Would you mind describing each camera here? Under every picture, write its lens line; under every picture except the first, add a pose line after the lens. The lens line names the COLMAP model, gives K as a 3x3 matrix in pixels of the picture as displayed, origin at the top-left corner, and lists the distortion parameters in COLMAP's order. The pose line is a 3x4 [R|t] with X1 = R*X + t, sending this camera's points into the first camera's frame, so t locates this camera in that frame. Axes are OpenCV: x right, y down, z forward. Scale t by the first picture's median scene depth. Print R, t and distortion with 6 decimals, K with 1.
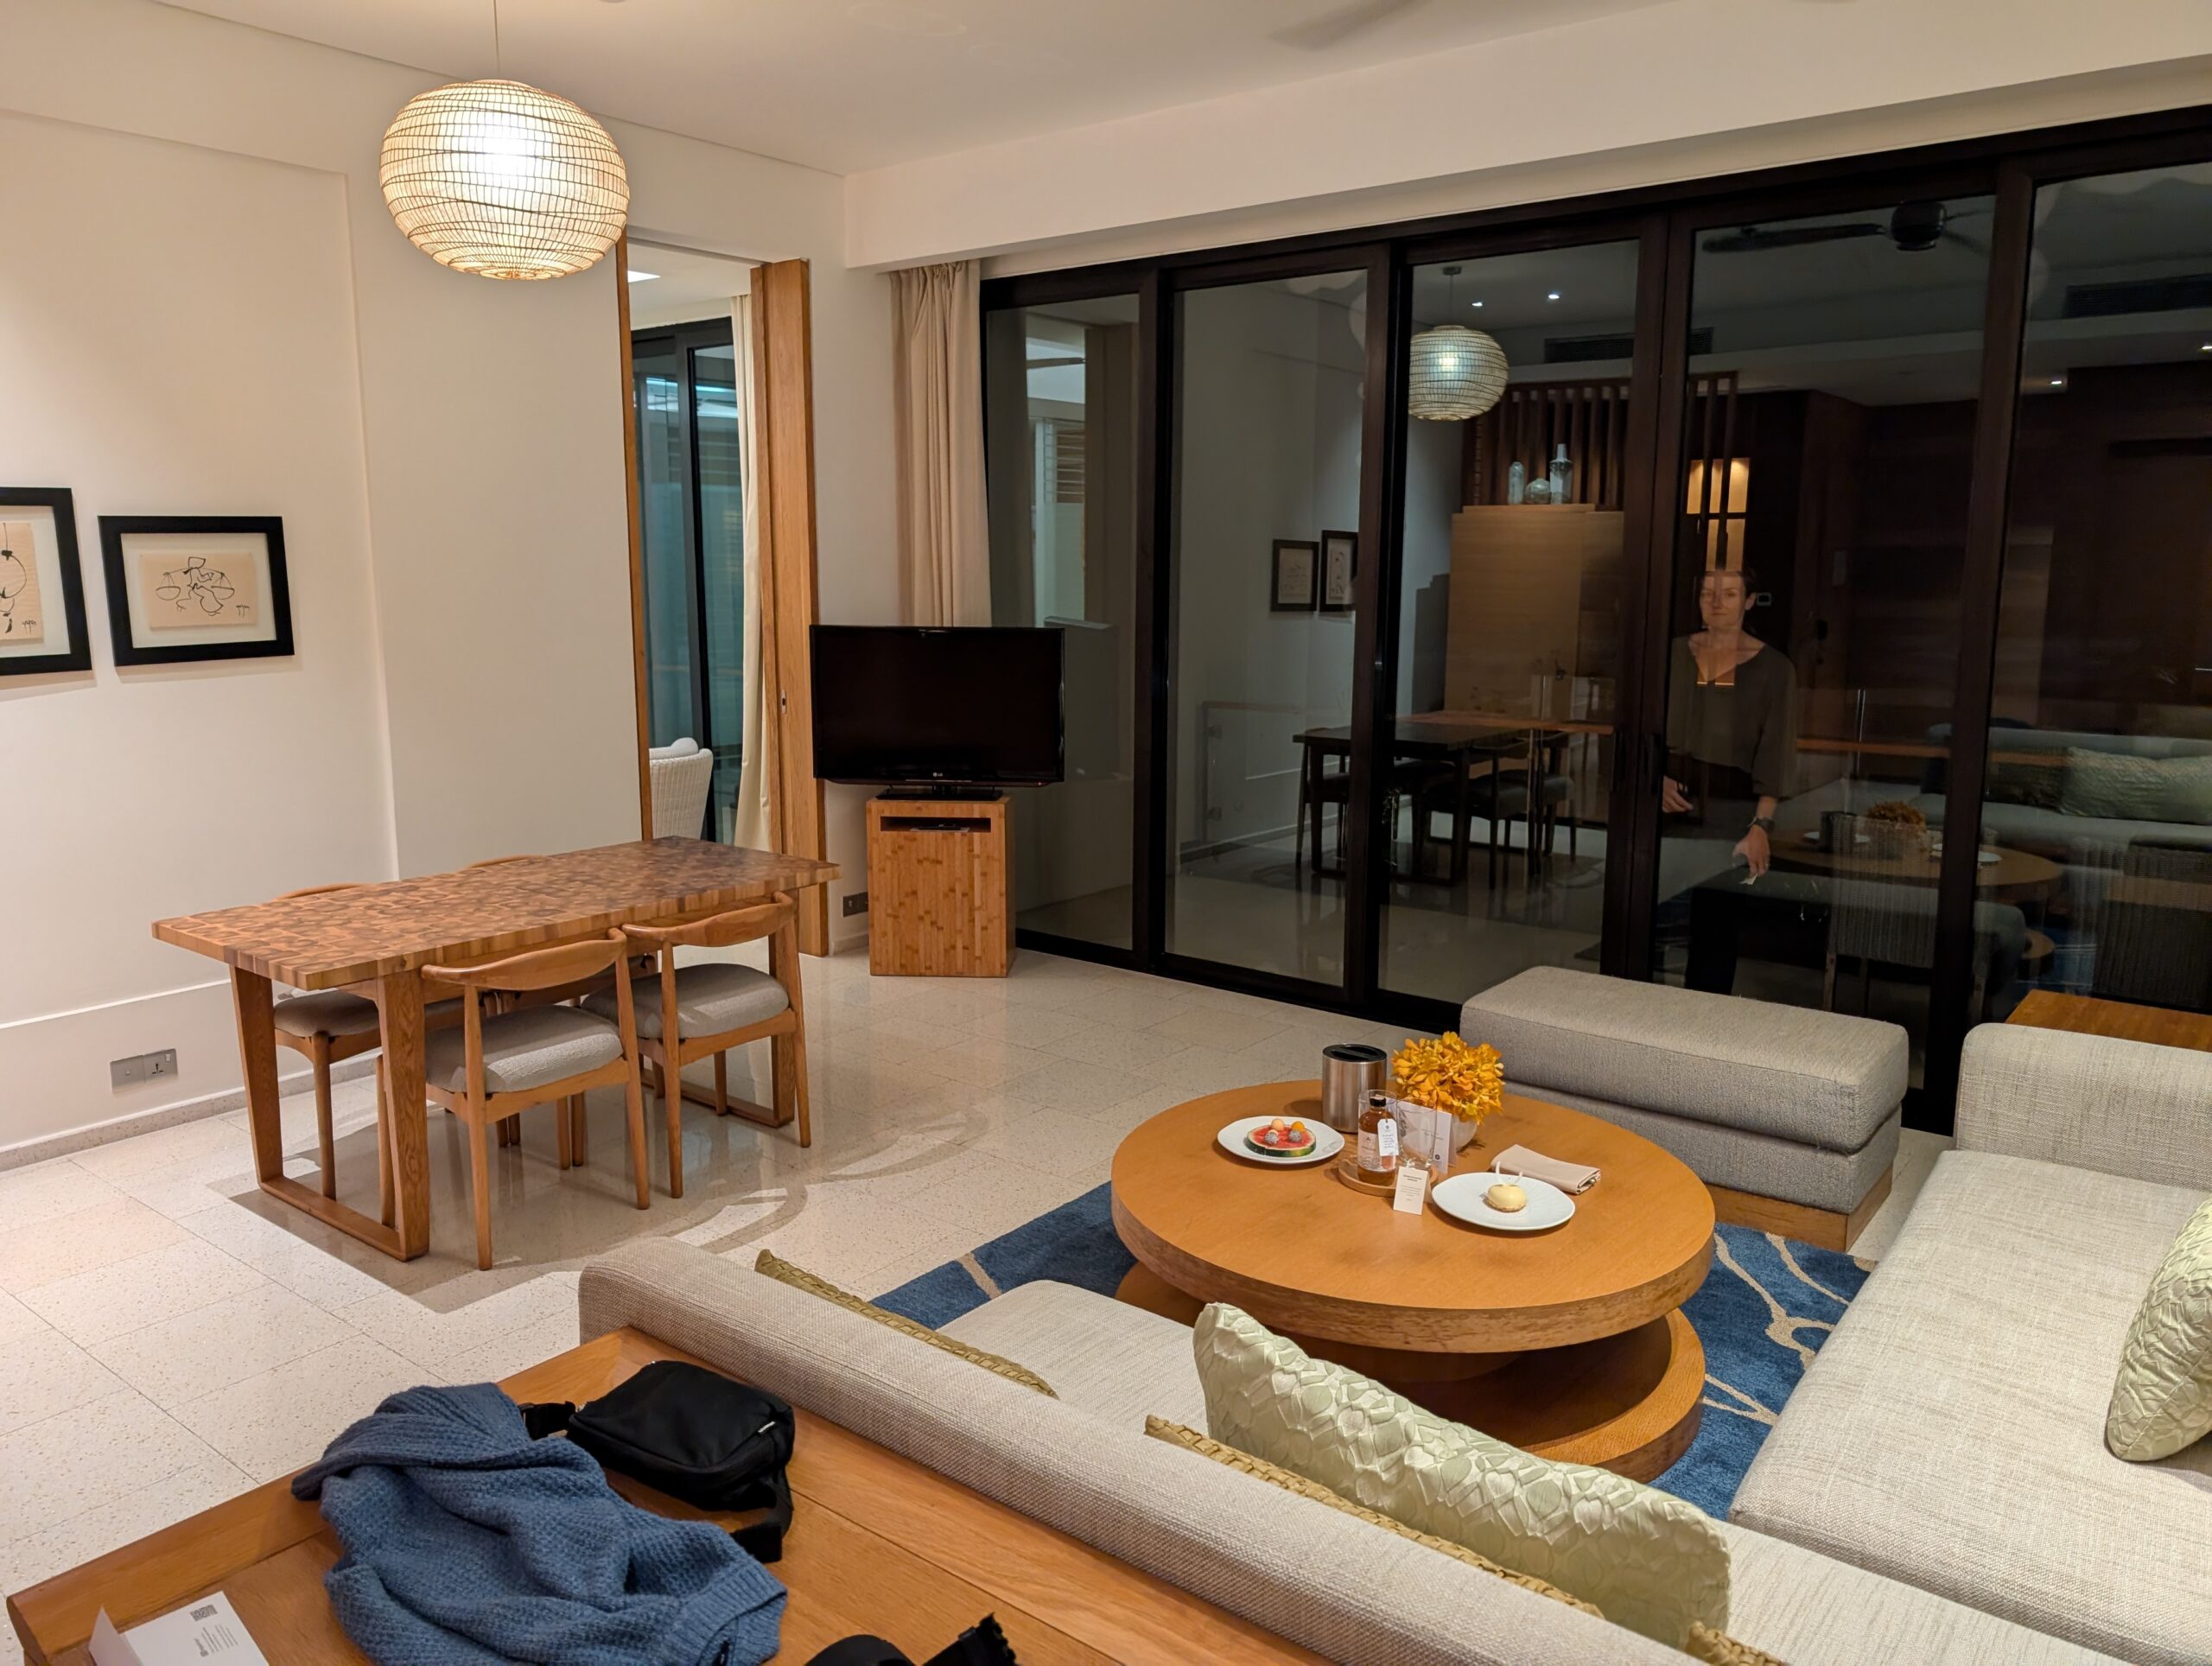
lens RADIAL K [[1586.8, 0, 1105.7], [0, 1586.8, 837.1], [0, 0, 1]] dist [0.004591, -0.000464]
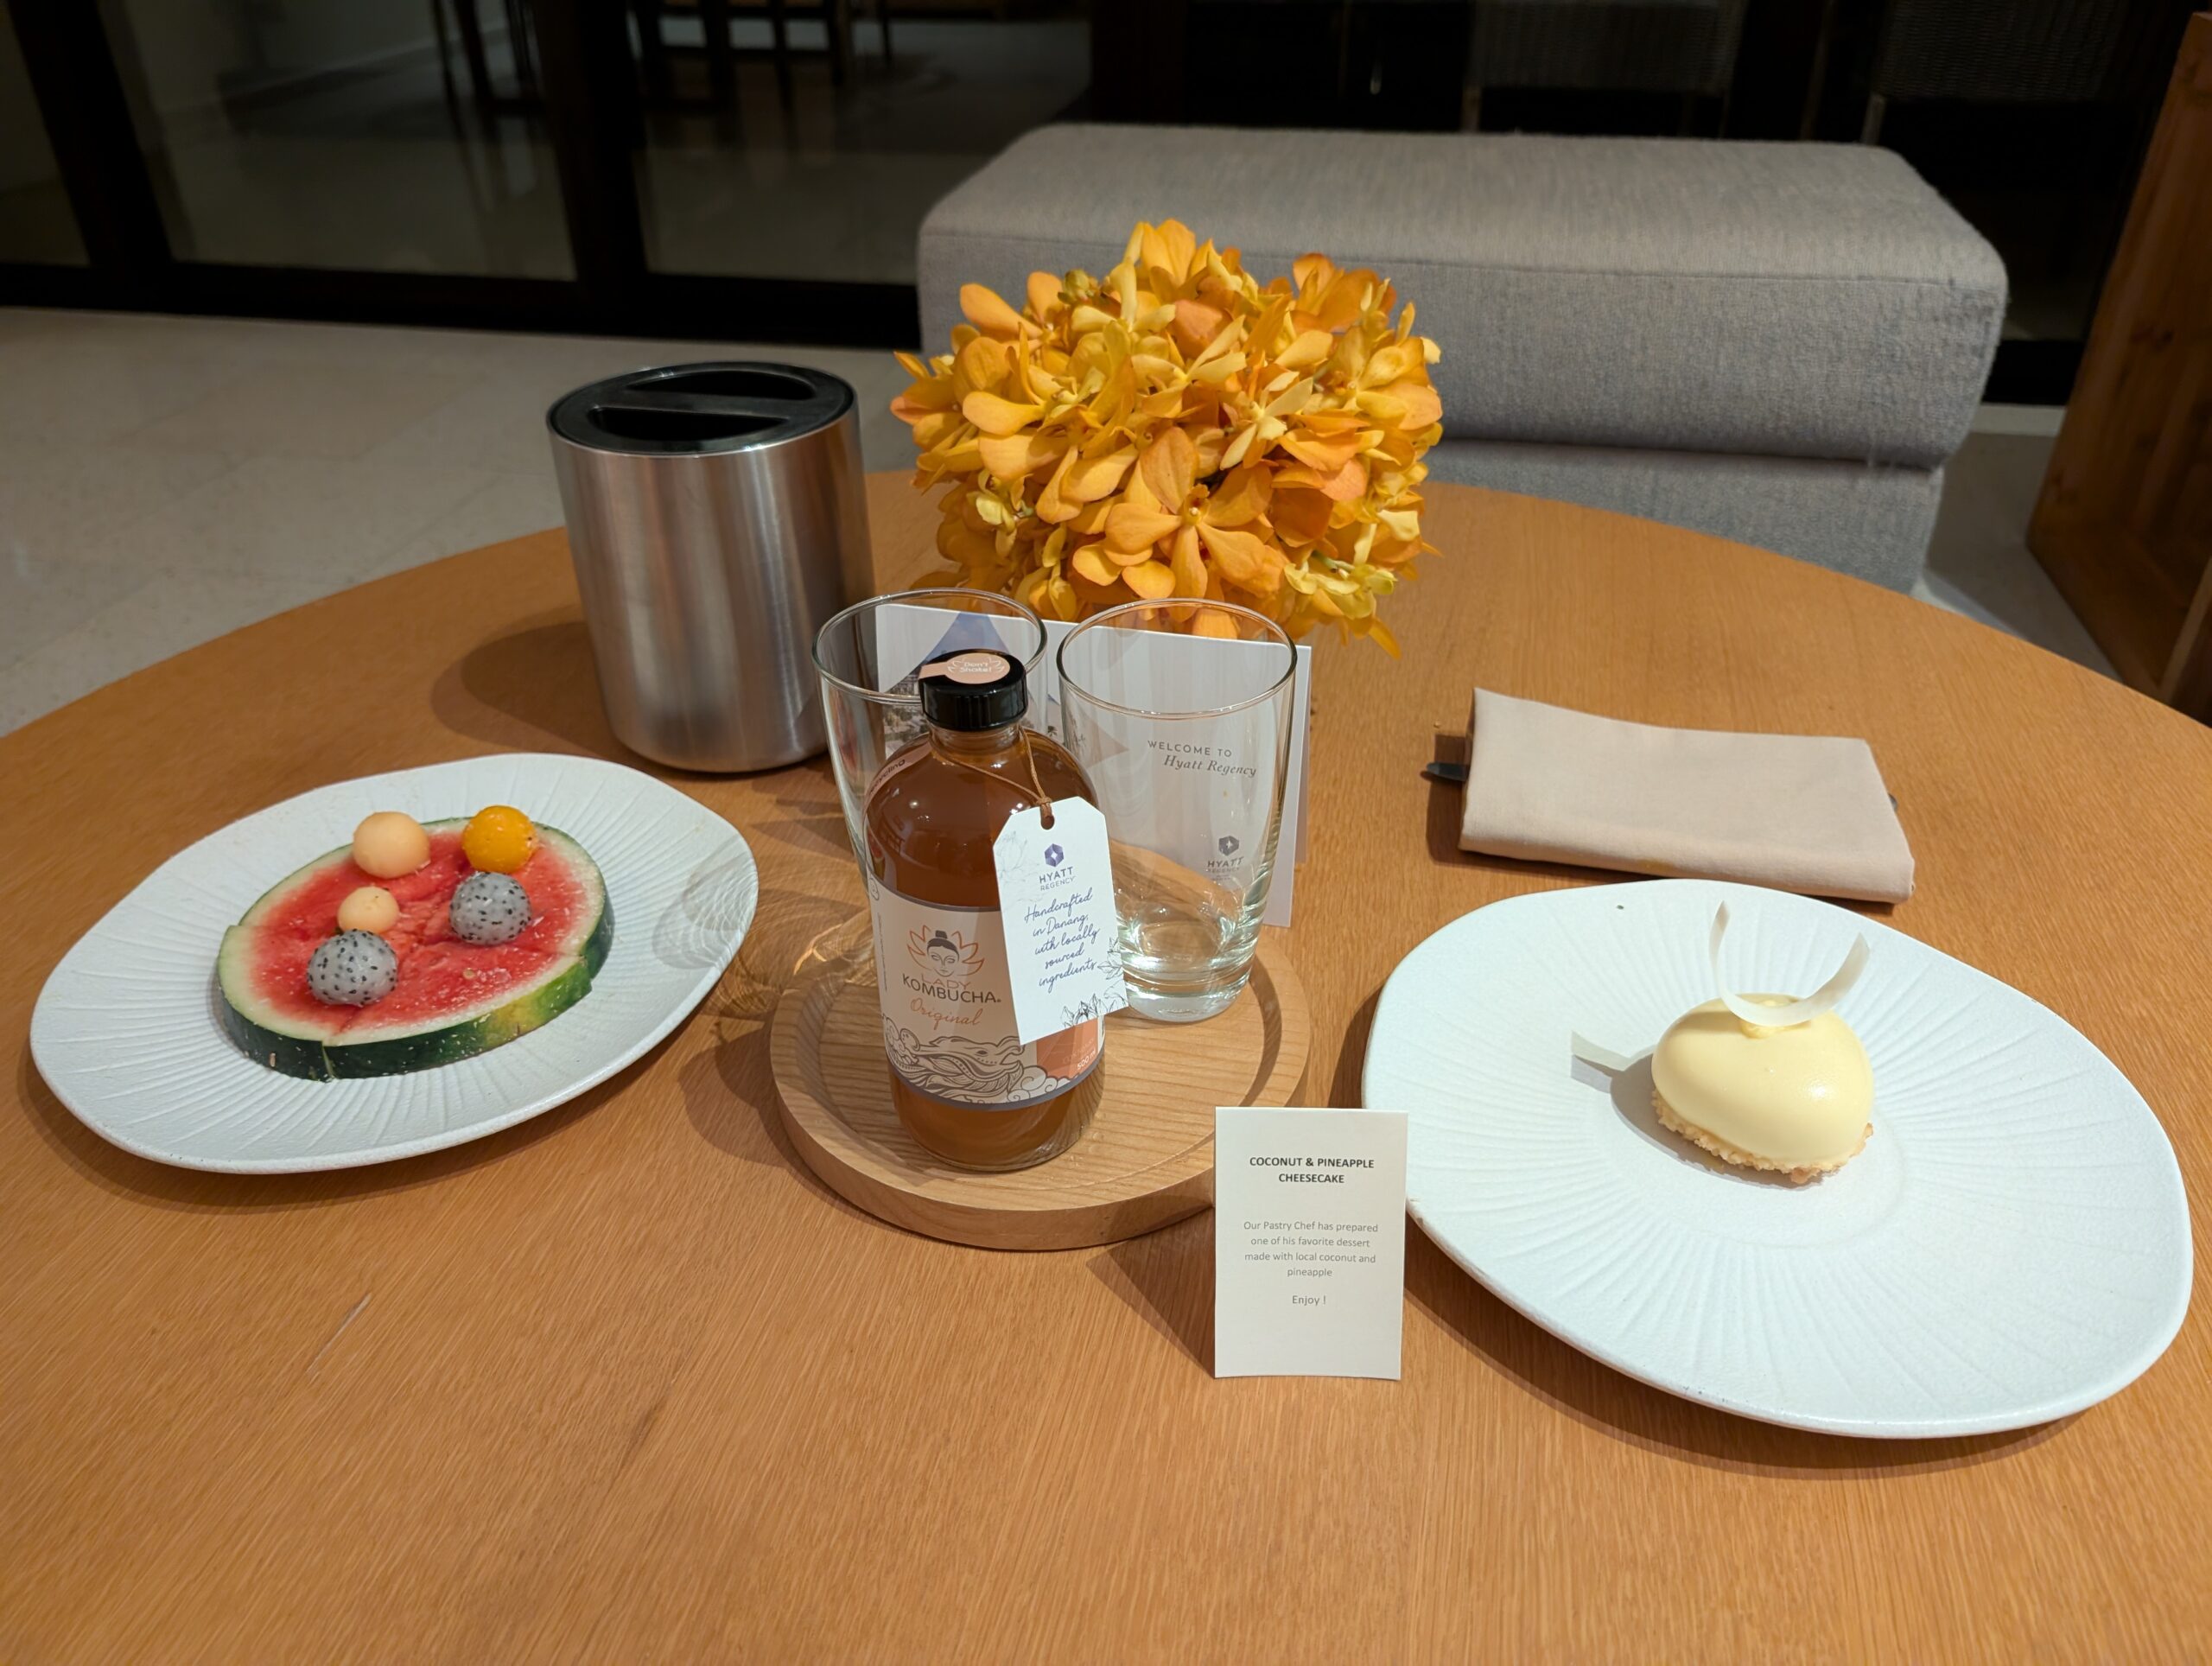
lens RADIAL K [[1586.8, 0, 1111.0], [0, 1586.8, 842.3], [0, 0, 1]] dist [0.004591, -0.000464]
pose [[0.888298, -0.260918, 0.377952, 0.114164], [0.089293, 0.905361, 0.415149, 0.109722], [-0.450503, -0.335027, 0.827529, 0.806406]]
